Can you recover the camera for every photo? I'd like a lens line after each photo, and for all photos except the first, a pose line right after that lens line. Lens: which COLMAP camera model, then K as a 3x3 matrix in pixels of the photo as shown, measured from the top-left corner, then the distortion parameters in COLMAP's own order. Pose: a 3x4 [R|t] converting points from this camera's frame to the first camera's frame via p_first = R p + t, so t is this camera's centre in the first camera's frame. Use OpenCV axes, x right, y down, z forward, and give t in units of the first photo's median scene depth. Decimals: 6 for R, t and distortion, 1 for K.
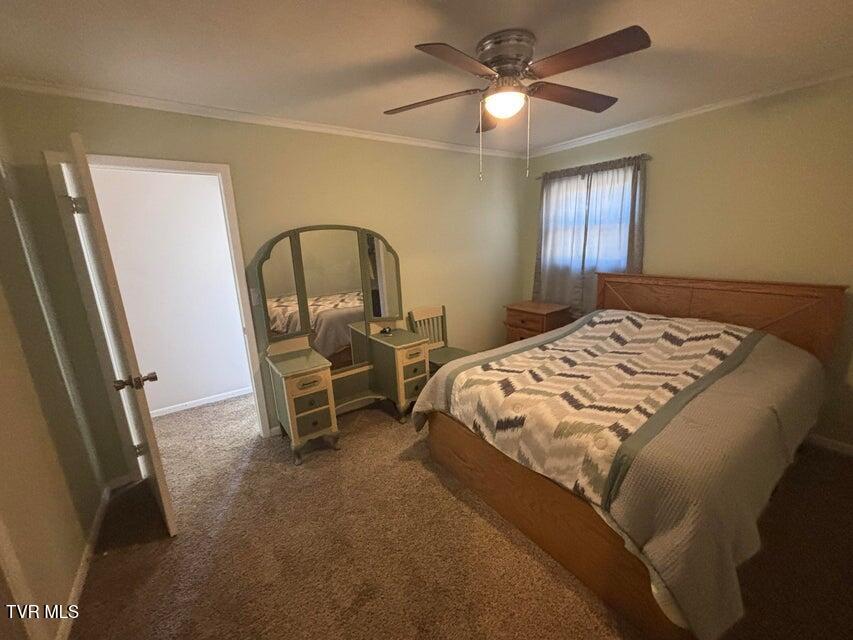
lens RADIAL K [[342.6, 0, 429.2], [0, 342.6, 316.4], [0, 0, 1]] dist [-0.003803, 0.000830]
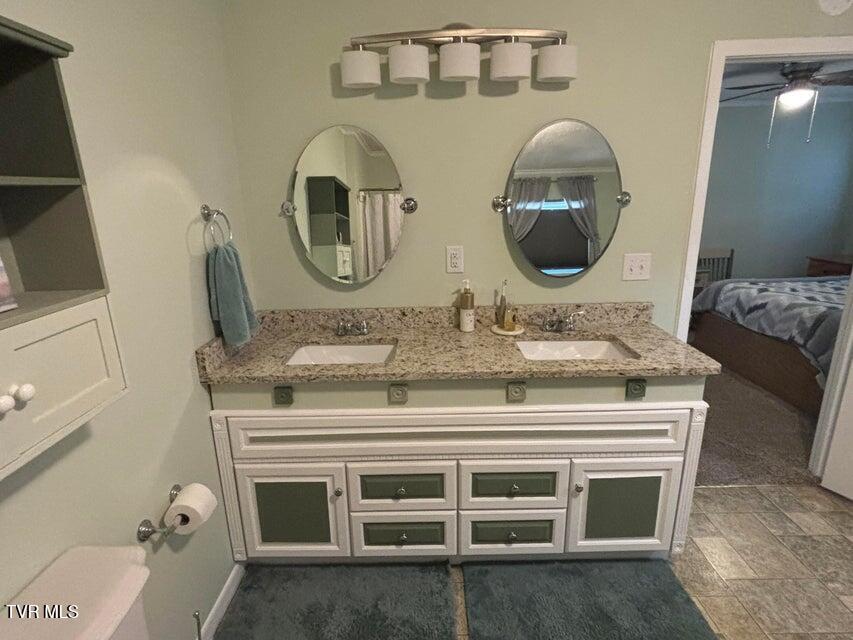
lens RADIAL K [[434.1, 0, 428.7], [0, 434.1, 316.2], [0, 0, 1]] dist [-0.001505, -0.000992]
pose [[0.810253, 0.169104, -0.561154, 0.144003], [-0.134222, 0.985563, 0.103196, 0.355935], [0.570504, -0.008296, 0.821253, -1.511036]]
